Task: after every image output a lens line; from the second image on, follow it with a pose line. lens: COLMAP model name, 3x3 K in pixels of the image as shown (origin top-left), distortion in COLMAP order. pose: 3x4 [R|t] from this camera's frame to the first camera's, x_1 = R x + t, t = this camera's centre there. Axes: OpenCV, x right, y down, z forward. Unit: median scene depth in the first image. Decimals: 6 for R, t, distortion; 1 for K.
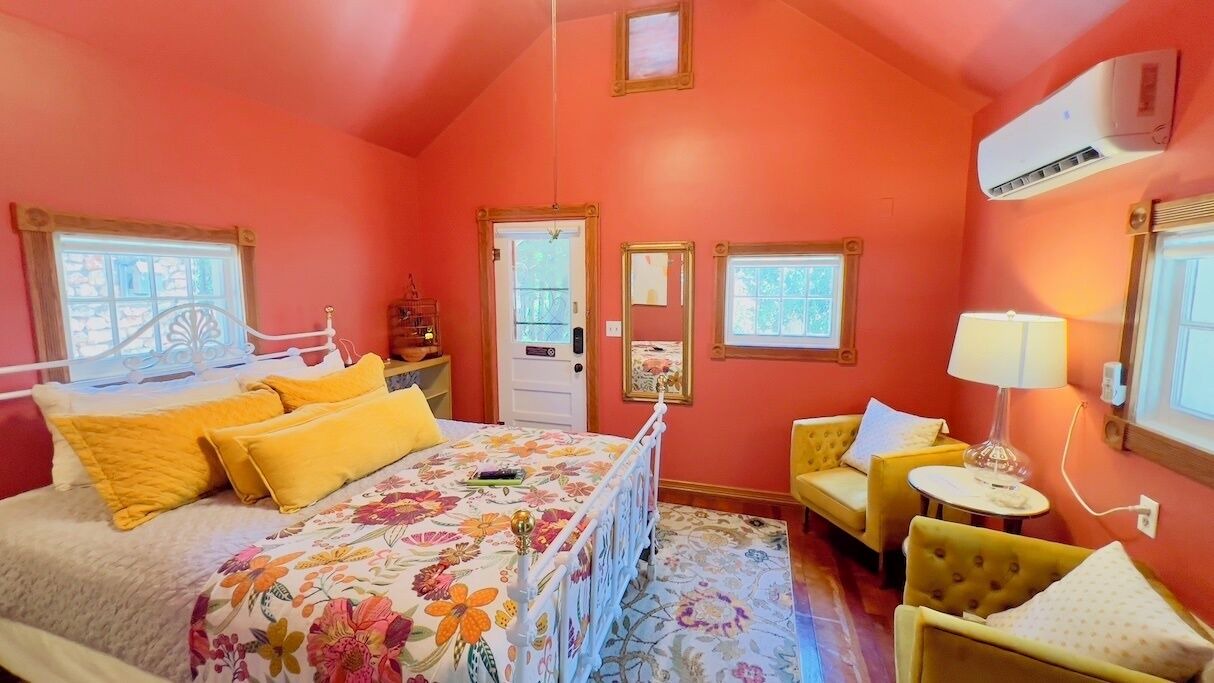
lens RADIAL K [[483.4, 0, 602.6], [0, 483.4, 337.7], [0, 0, 1]] dist [-0.002215, 0.001826]
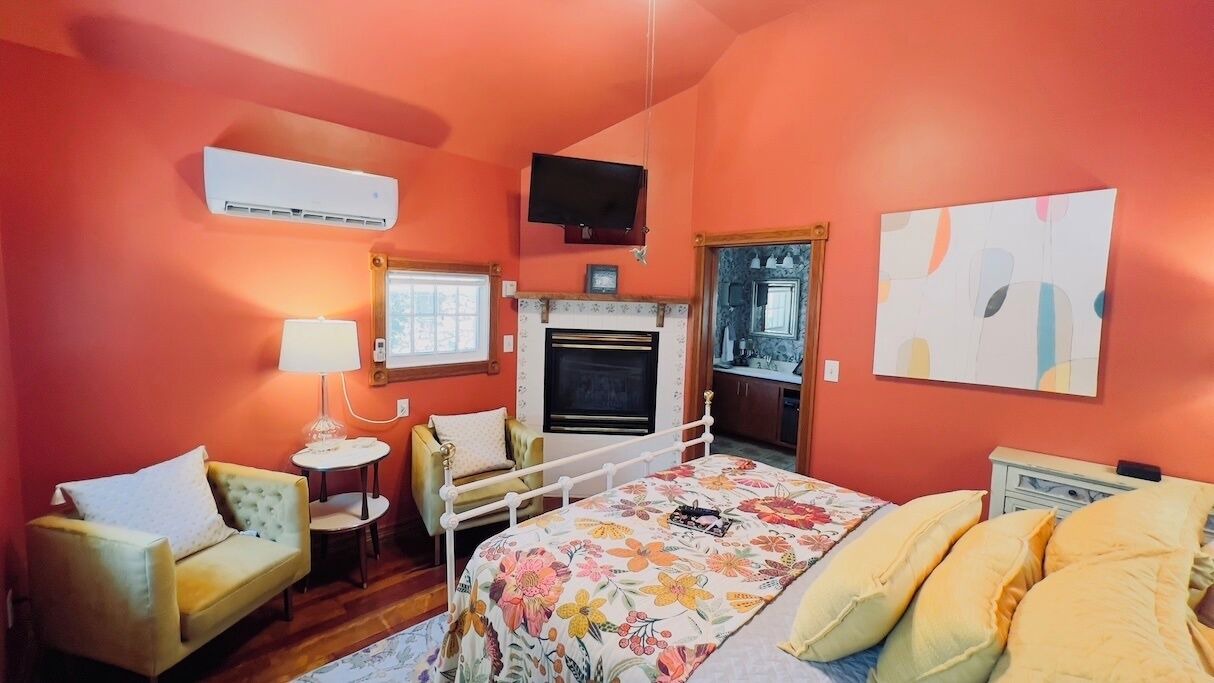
lens RADIAL K [[483.4, 0, 598.7], [0, 483.4, 333.7], [0, 0, 1]] dist [-0.002215, 0.001826]
pose [[-0.871259, -0.066976, 0.486233, -0.509865], [0.024519, 0.983470, 0.179404, -0.255422], [-0.490211, 0.168229, -0.855215, 1.963634]]
